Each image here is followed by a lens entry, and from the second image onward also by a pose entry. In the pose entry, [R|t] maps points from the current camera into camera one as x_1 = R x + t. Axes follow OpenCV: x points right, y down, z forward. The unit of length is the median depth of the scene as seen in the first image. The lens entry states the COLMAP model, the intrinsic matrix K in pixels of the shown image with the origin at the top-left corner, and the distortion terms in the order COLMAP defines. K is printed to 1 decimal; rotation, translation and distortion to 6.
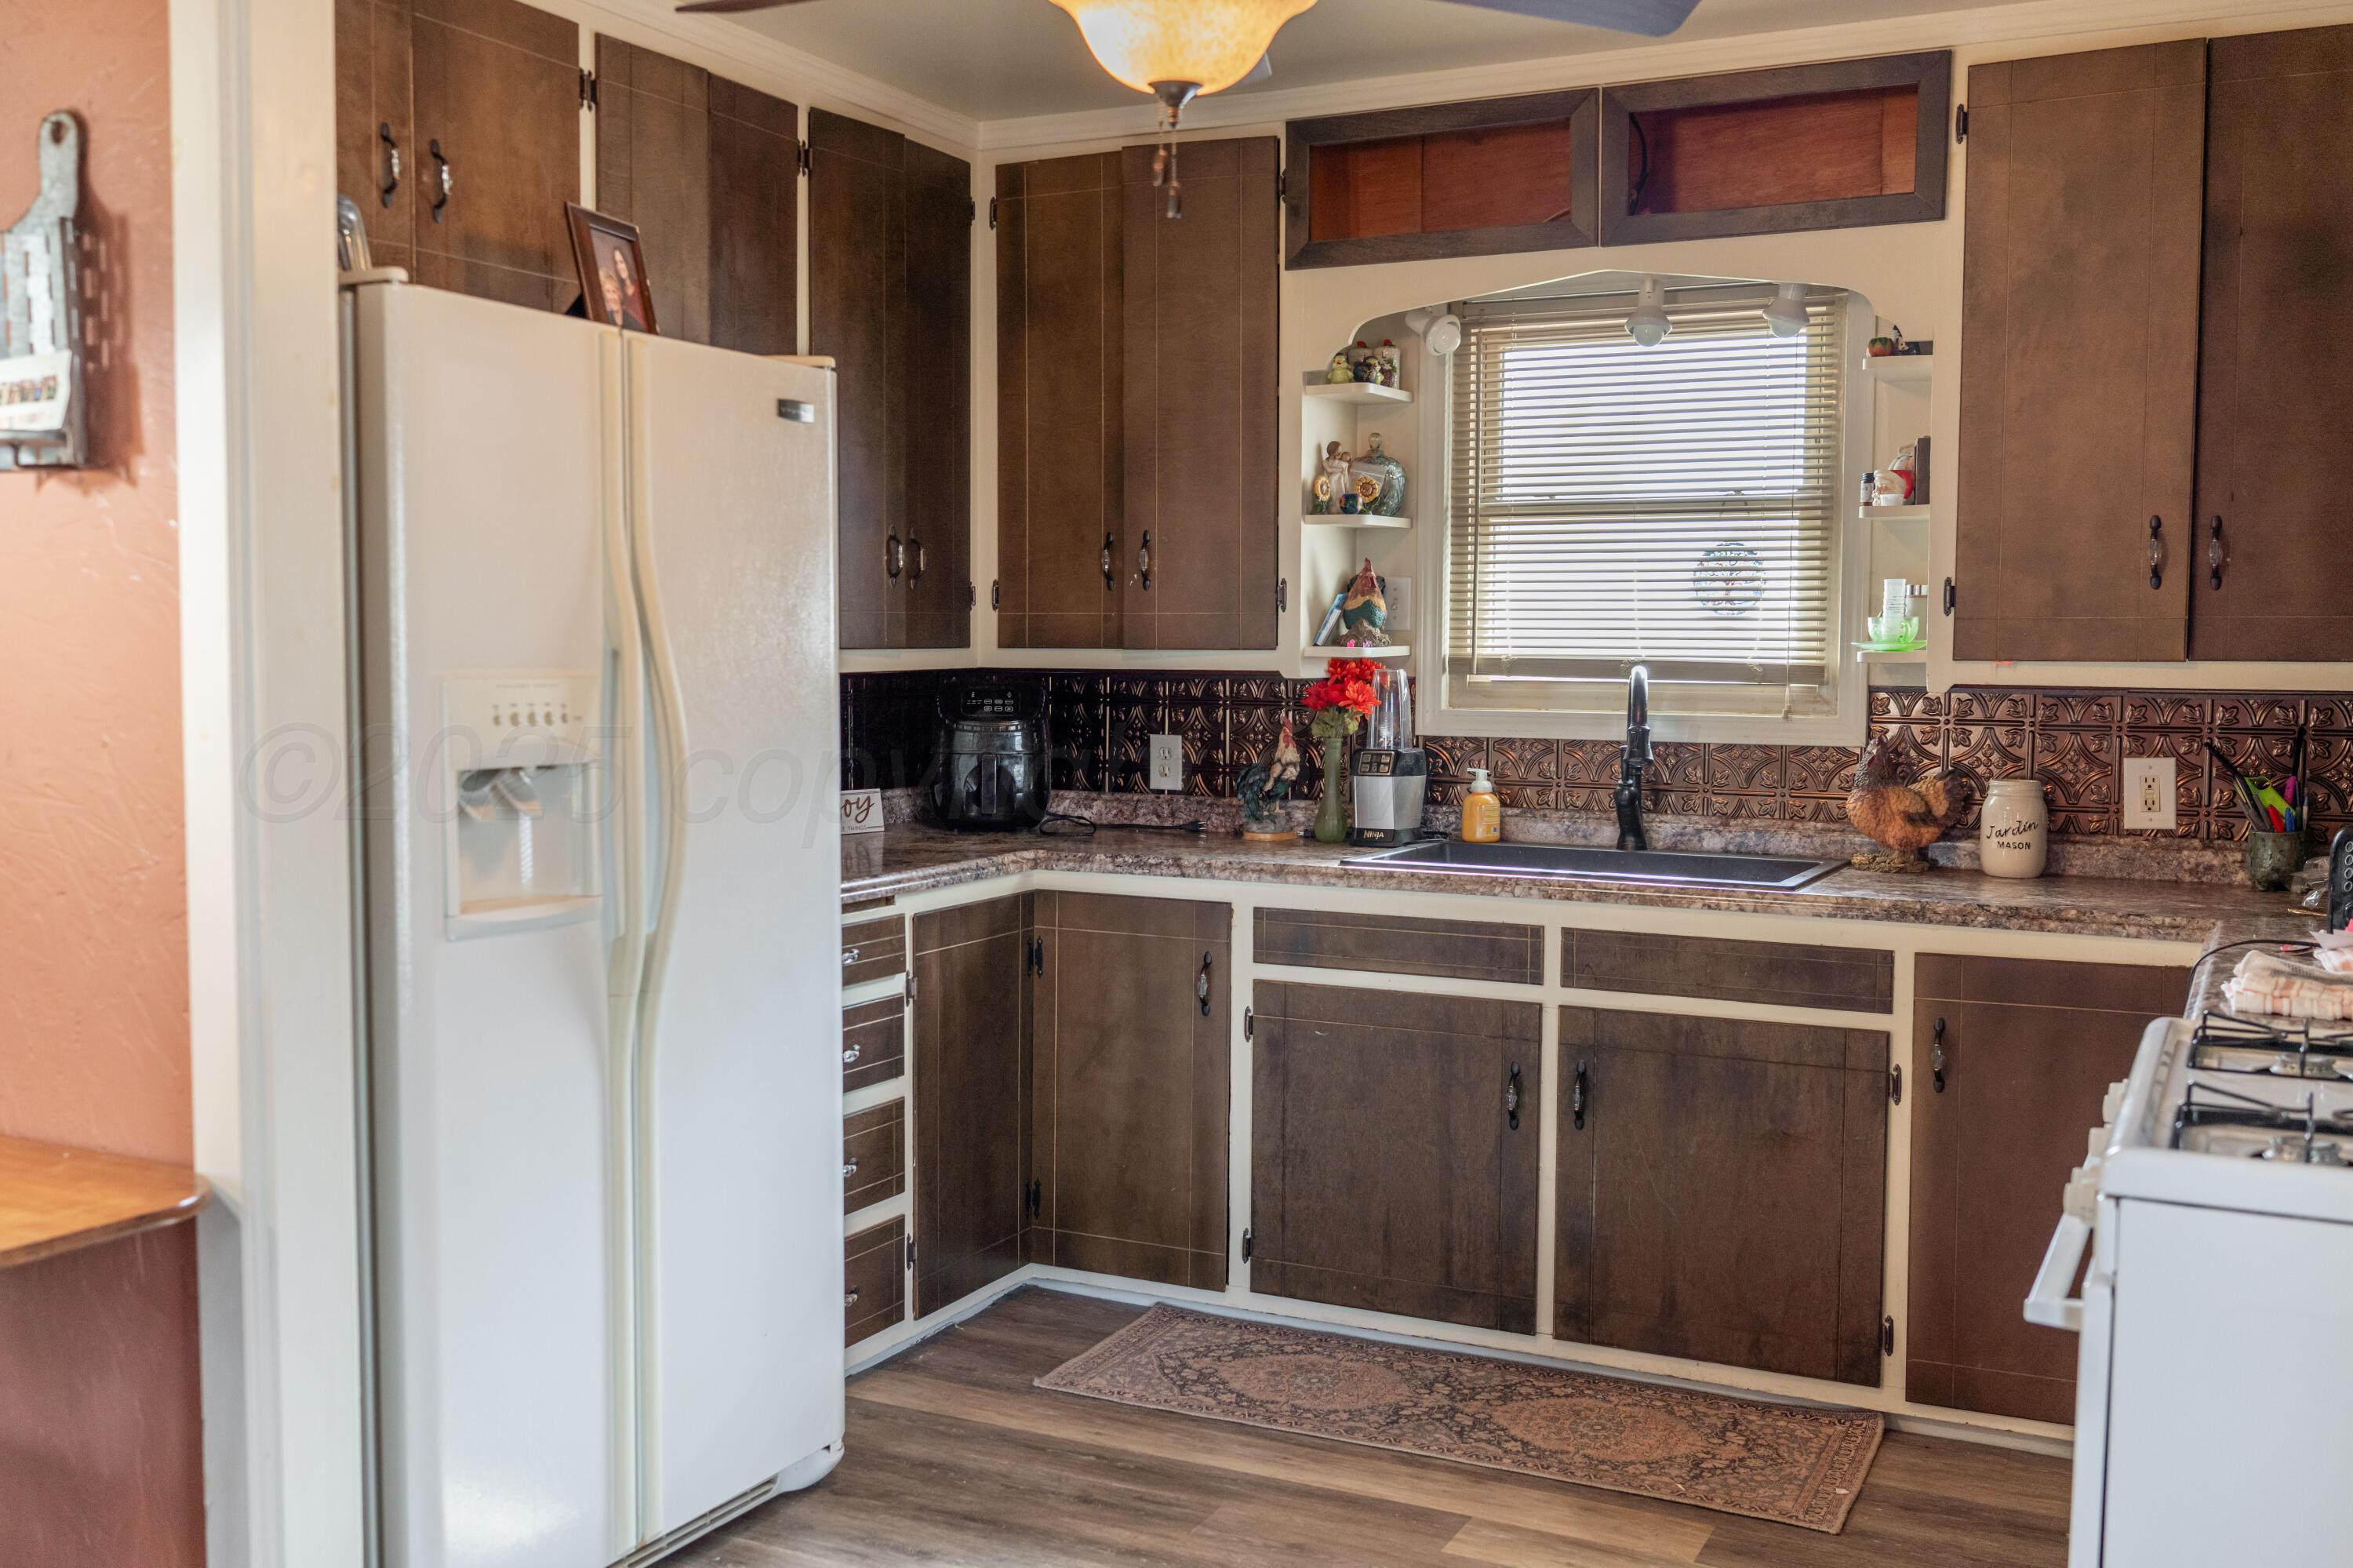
lens RADIAL K [[2179.0, 0, 1176.5], [0, 2179.0, 784.0], [0, 0, 1]] dist [-0.000597, 0.006965]
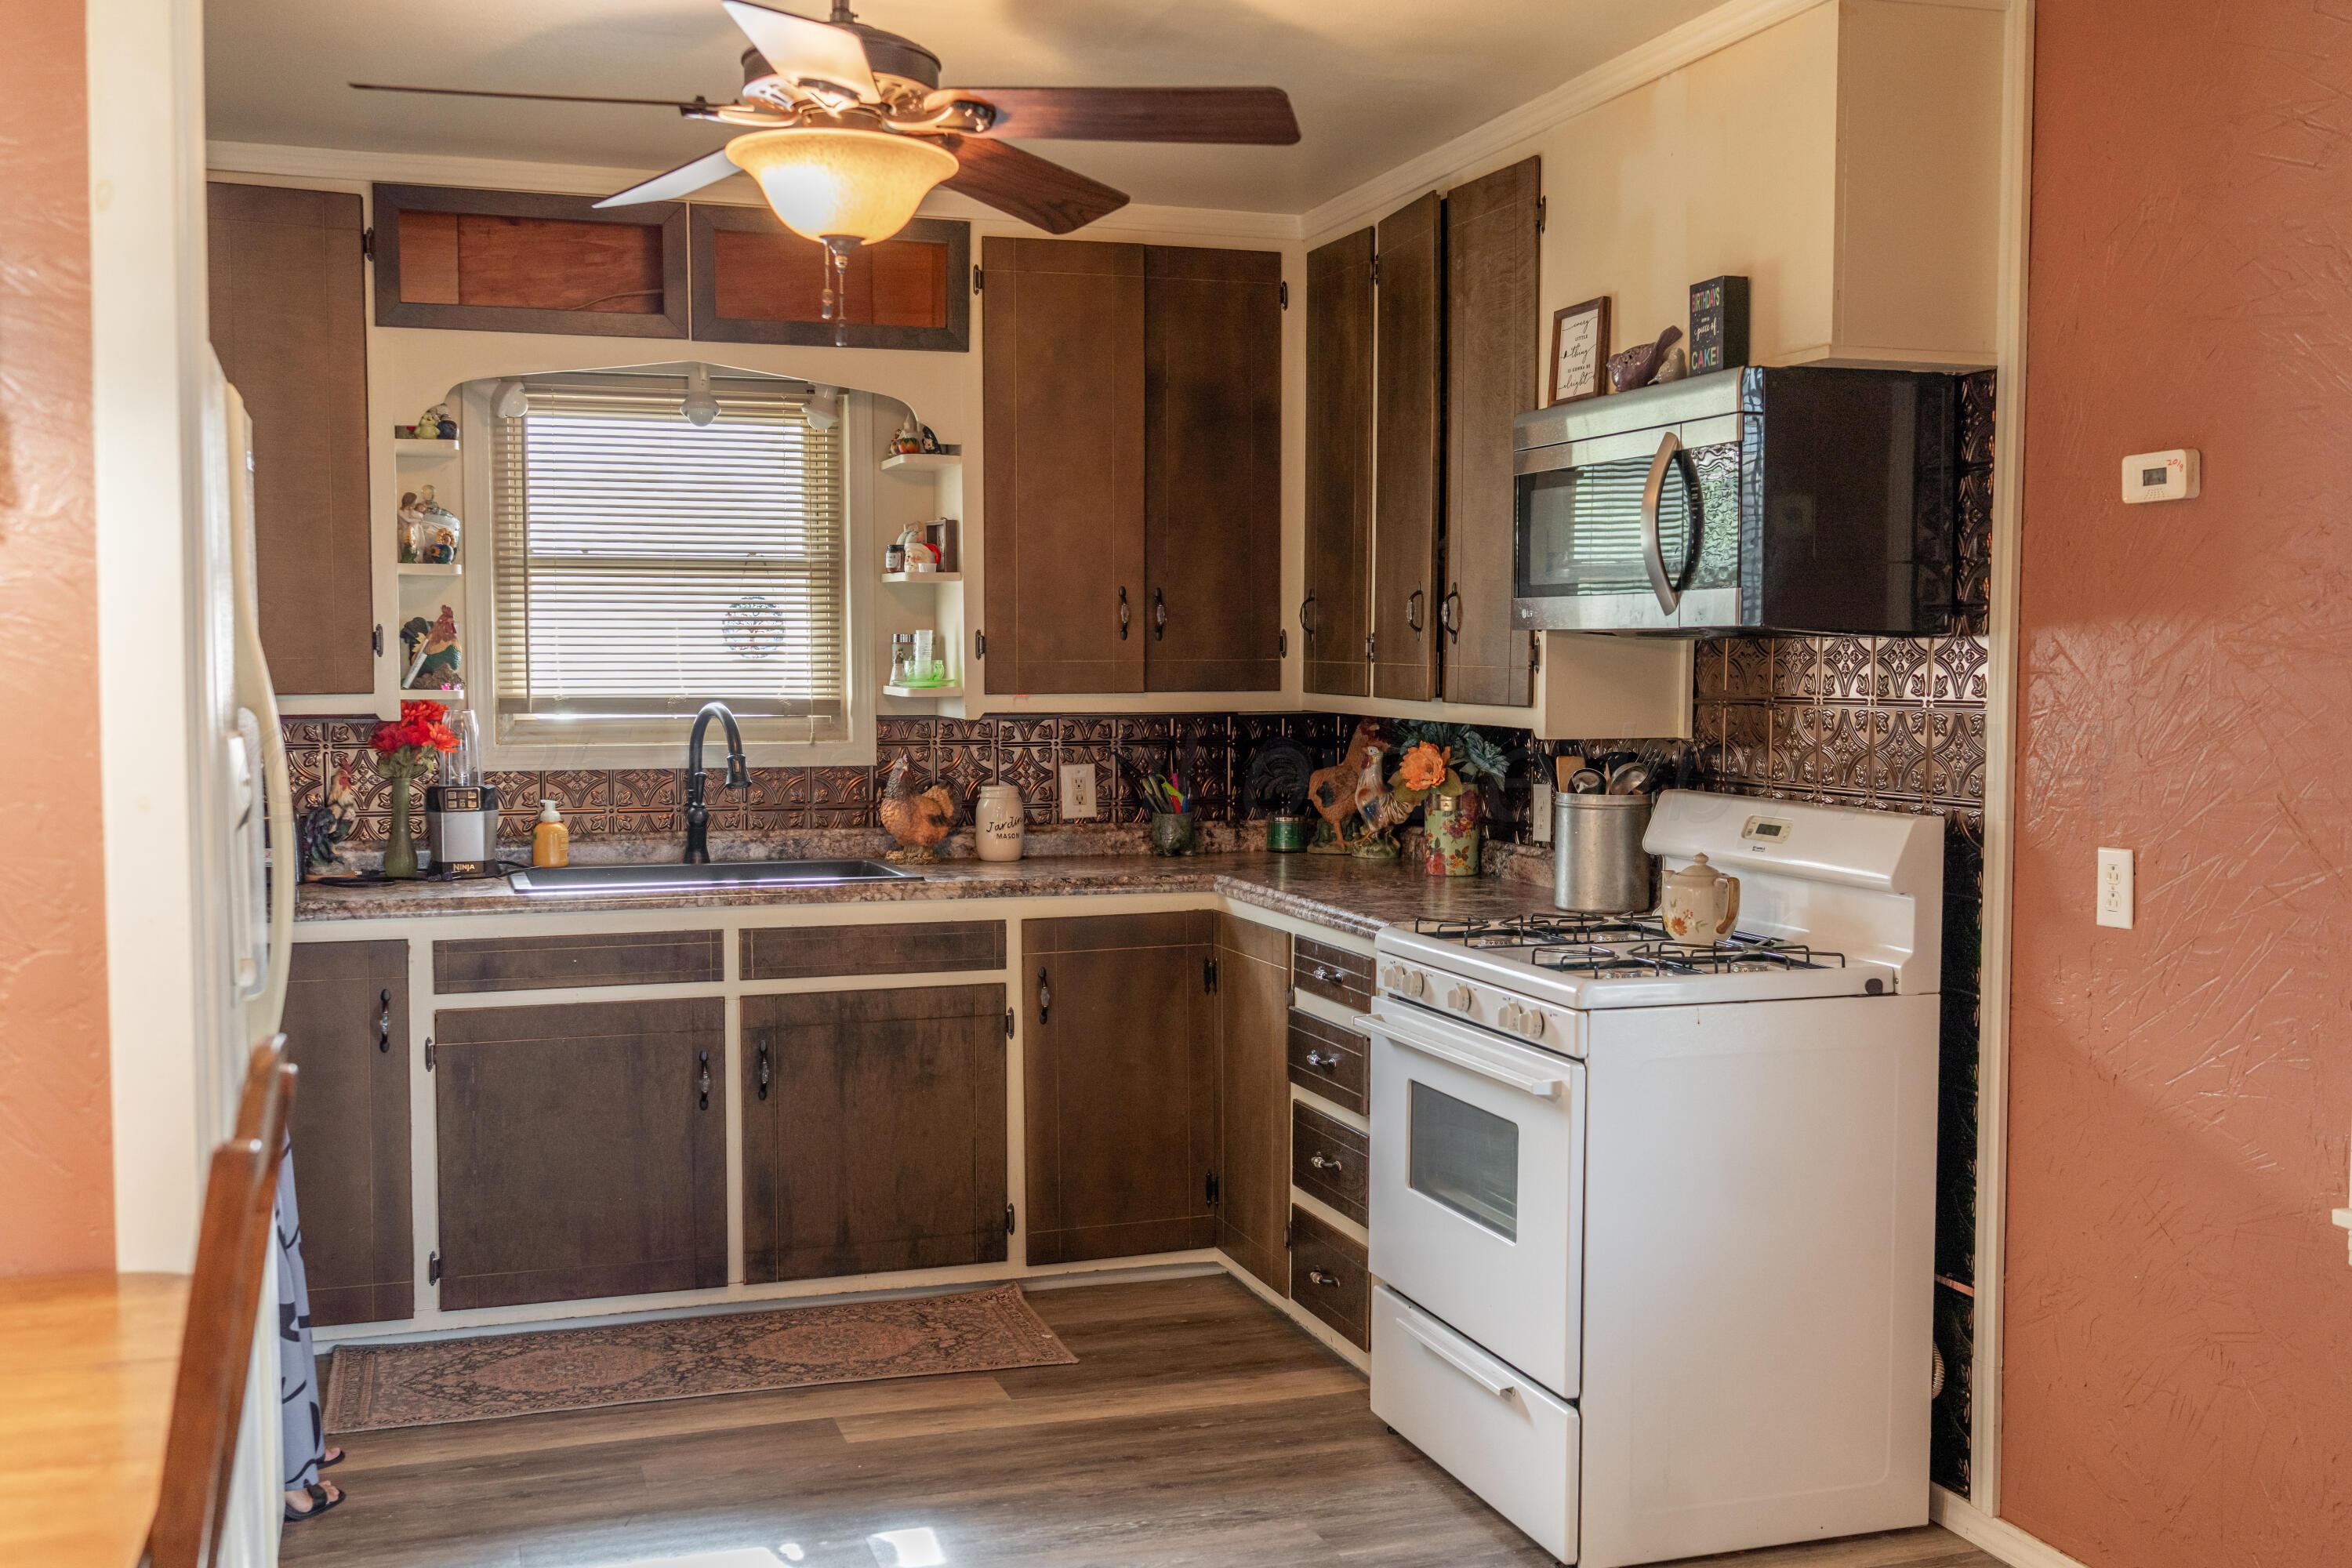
lens RADIAL K [[2221.9, 0, 1176.0], [0, 2221.9, 784.0], [0, 0, 1]] dist [-0.009216, -0.012055]
pose [[0.699464, -0.044416, 0.713287, -0.492370], [0.053491, 0.998521, 0.009722, -0.010320], [-0.712664, 0.031354, 0.700805, 0.001967]]
